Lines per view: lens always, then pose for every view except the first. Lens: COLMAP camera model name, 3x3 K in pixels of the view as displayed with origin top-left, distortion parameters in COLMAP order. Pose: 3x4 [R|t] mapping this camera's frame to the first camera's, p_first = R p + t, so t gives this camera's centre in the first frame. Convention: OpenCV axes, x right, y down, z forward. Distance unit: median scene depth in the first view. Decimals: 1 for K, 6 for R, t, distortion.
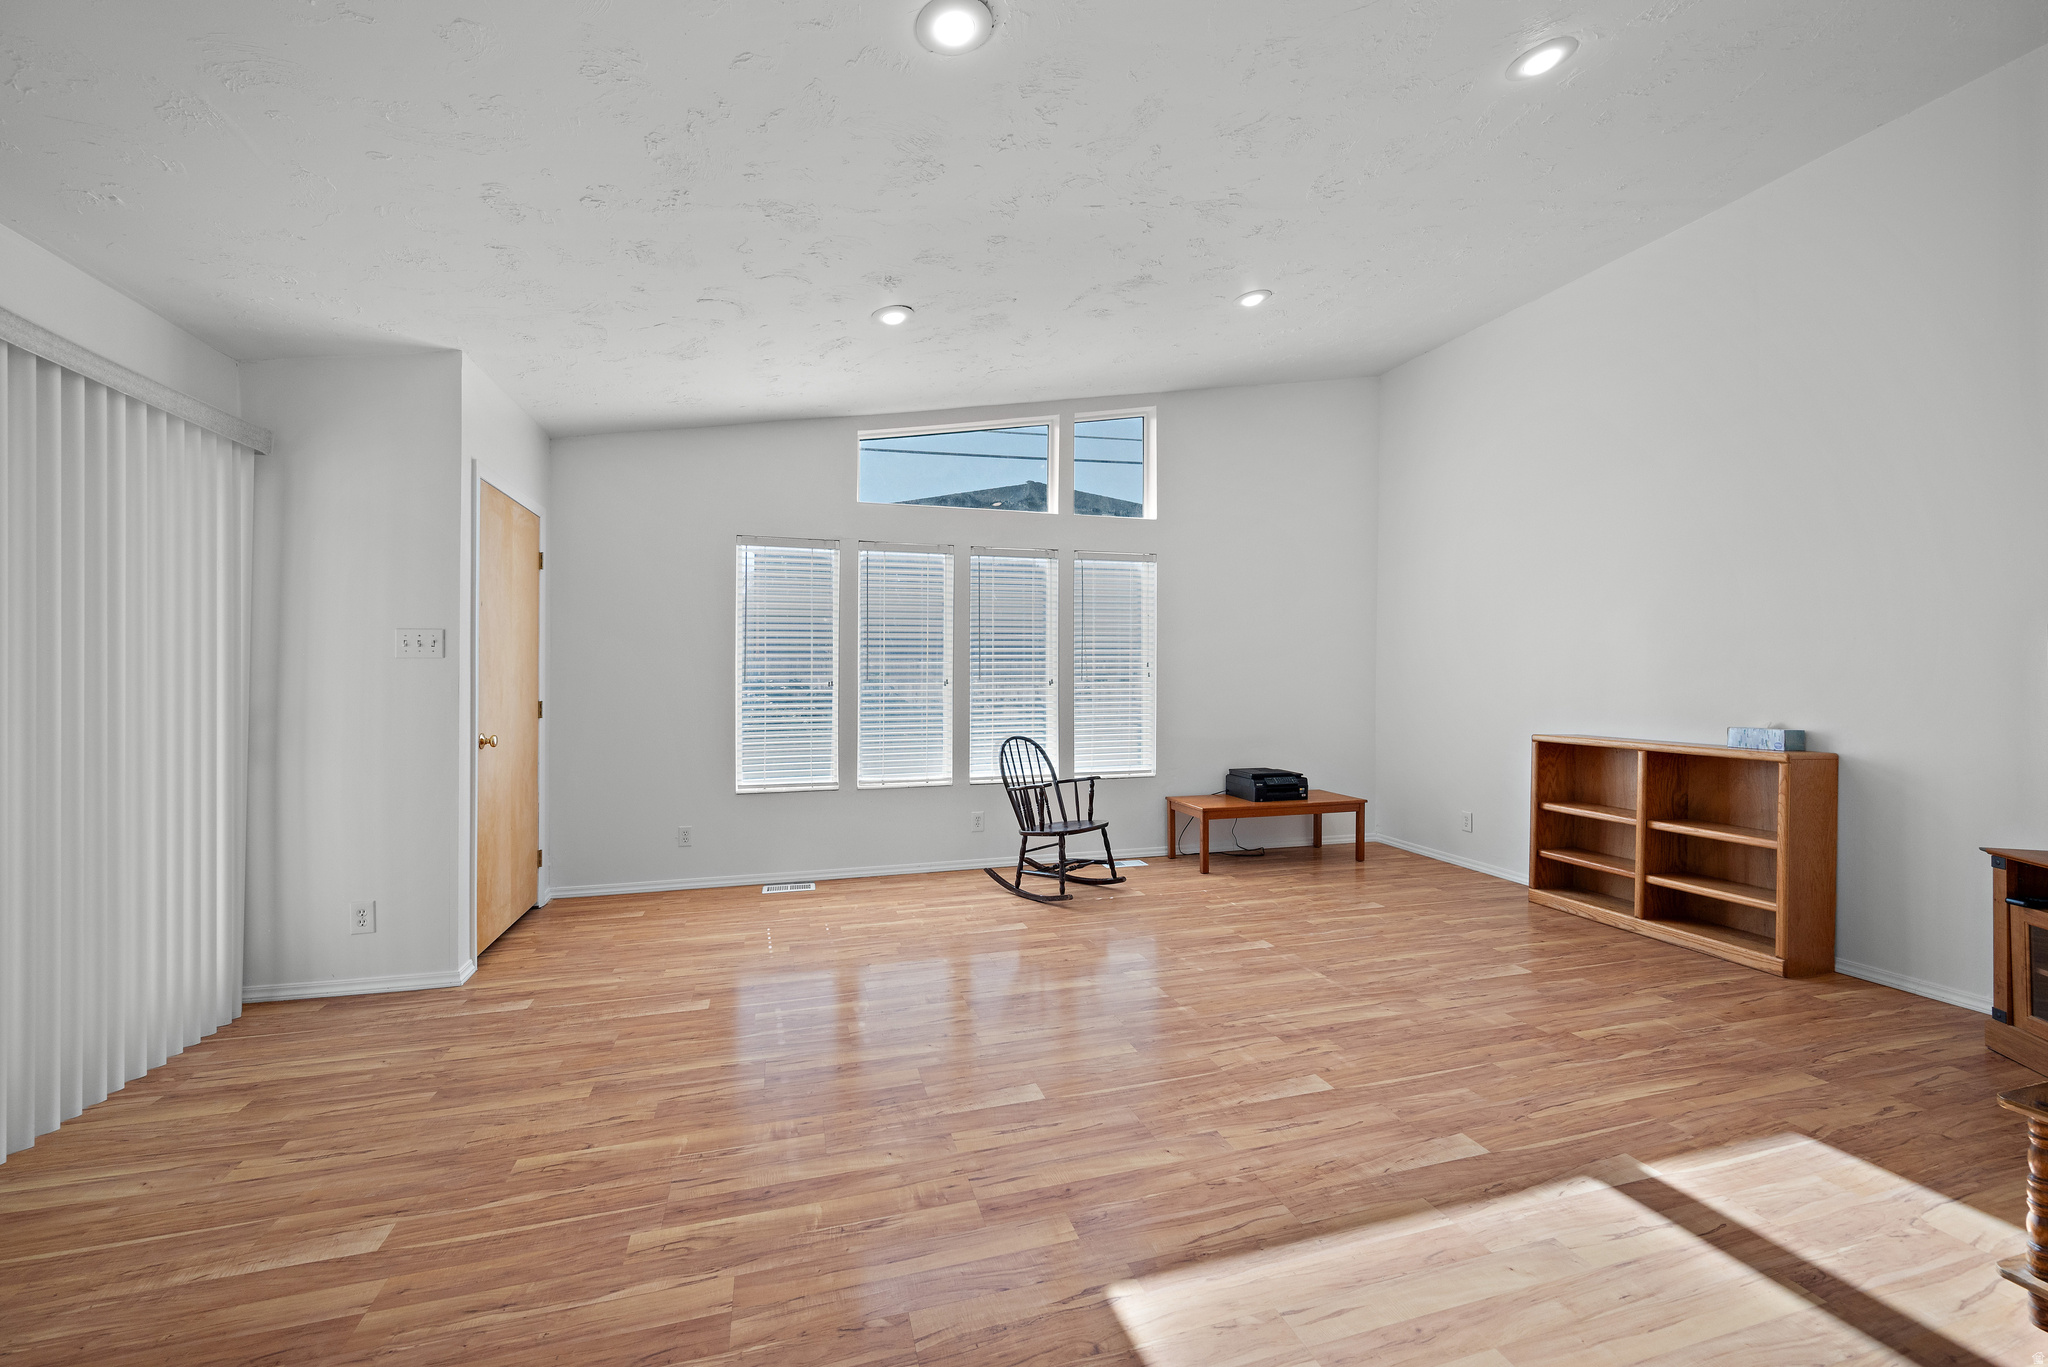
lens RADIAL K [[849.9, 0, 1025.2], [0, 849.9, 682.4], [0, 0, 1]] dist [0.003259, 0.000642]
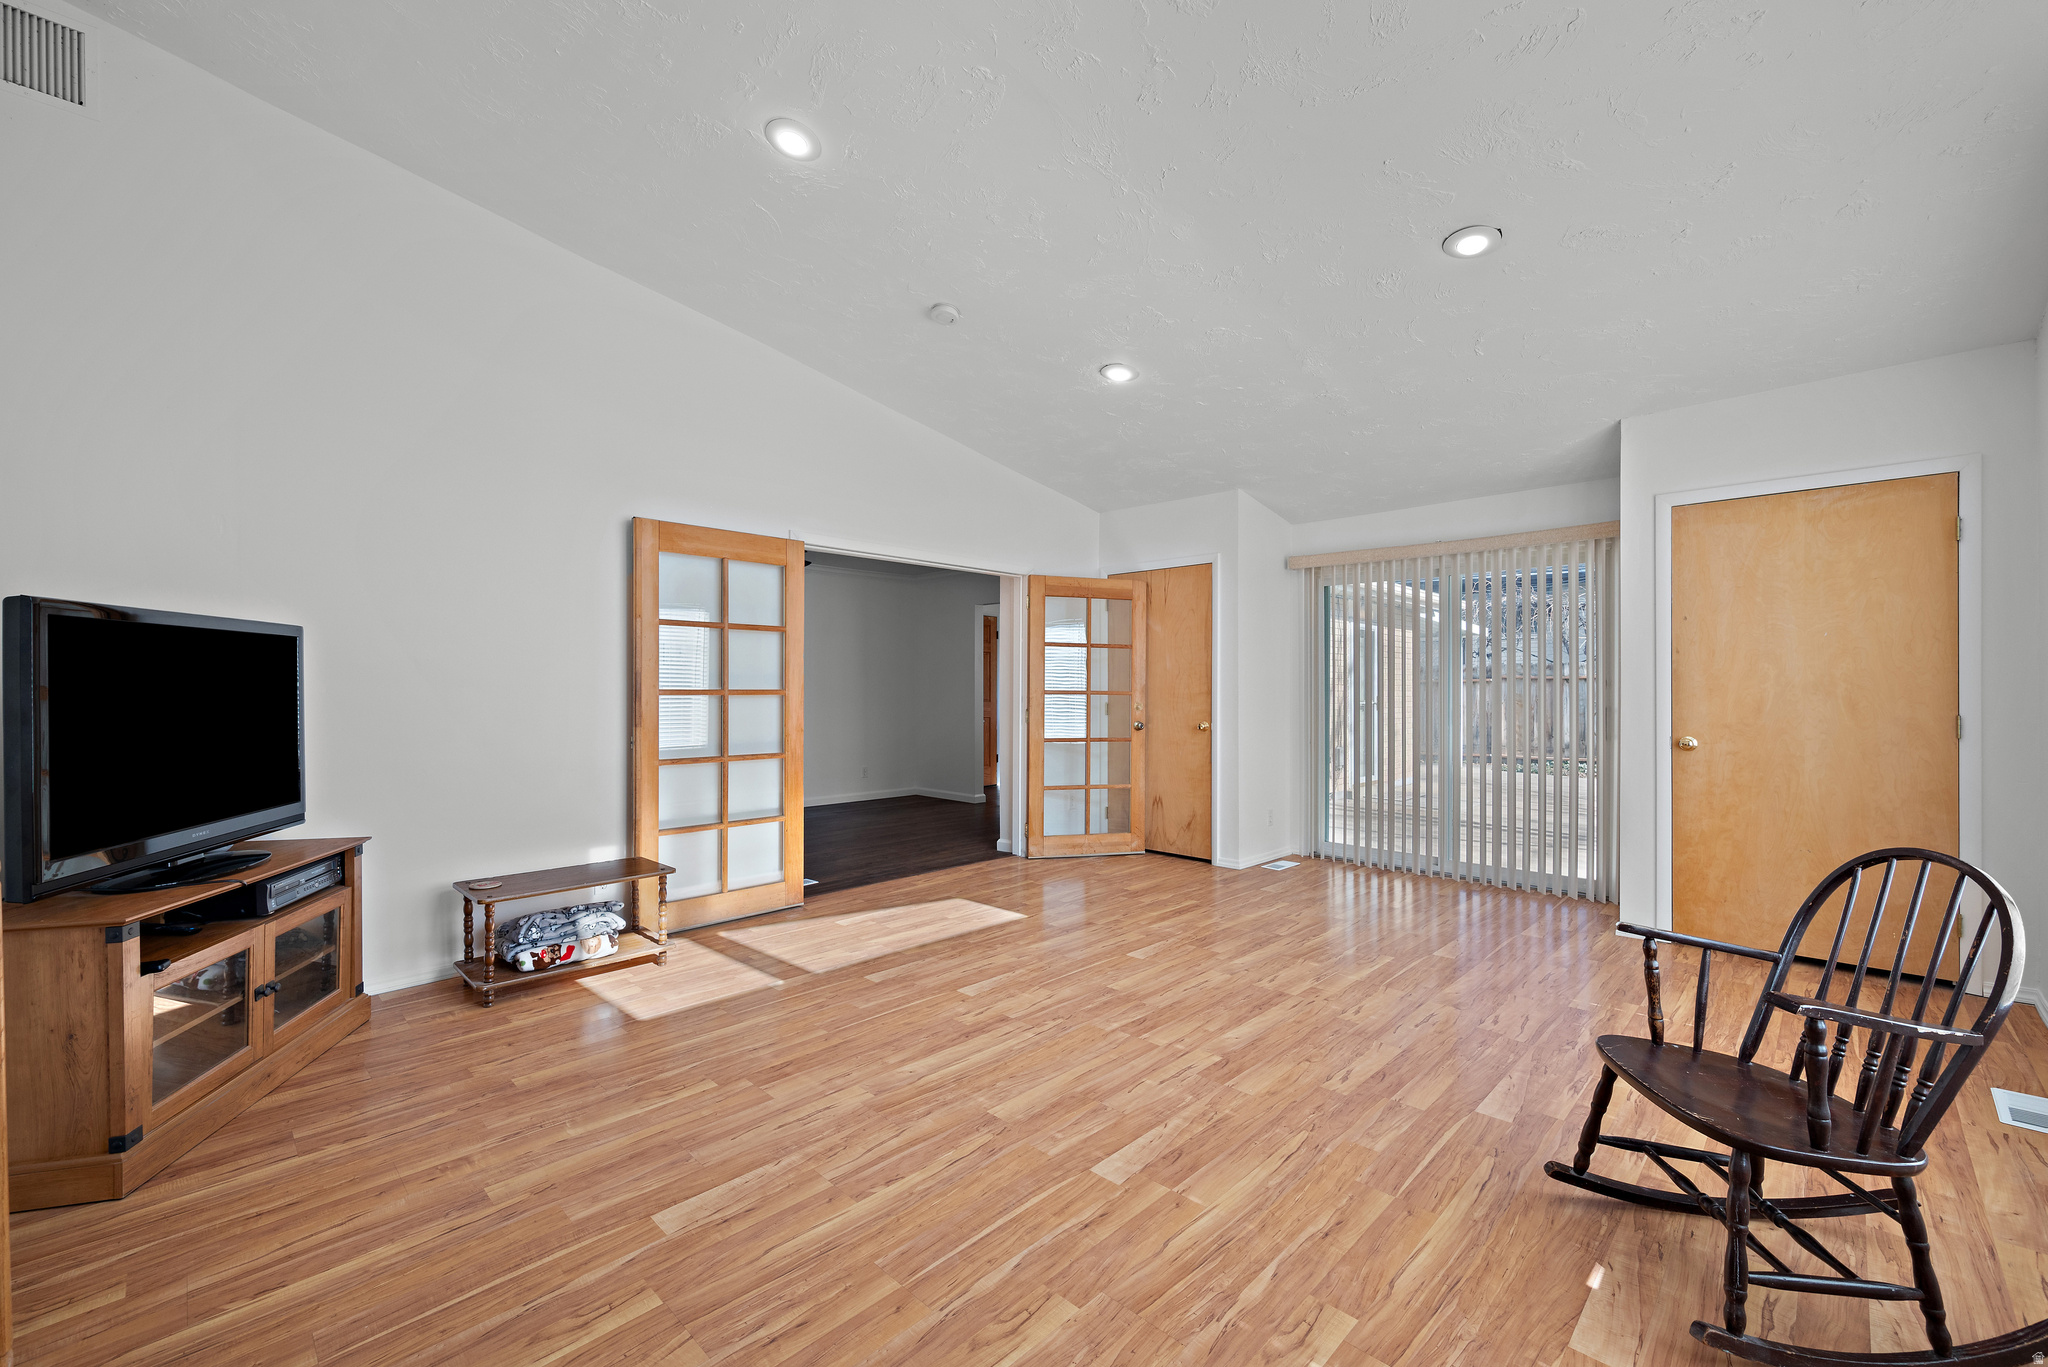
lens RADIAL K [[849.9, 0, 1023.7], [0, 849.9, 683.2], [0, 0, 1]] dist [0.003259, 0.000642]
pose [[-0.883635, -0.005928, -0.468138, 0.769166], [-0.004309, 0.999980, -0.004529, -0.001428], [0.468156, -0.001985, -0.883644, 1.909711]]
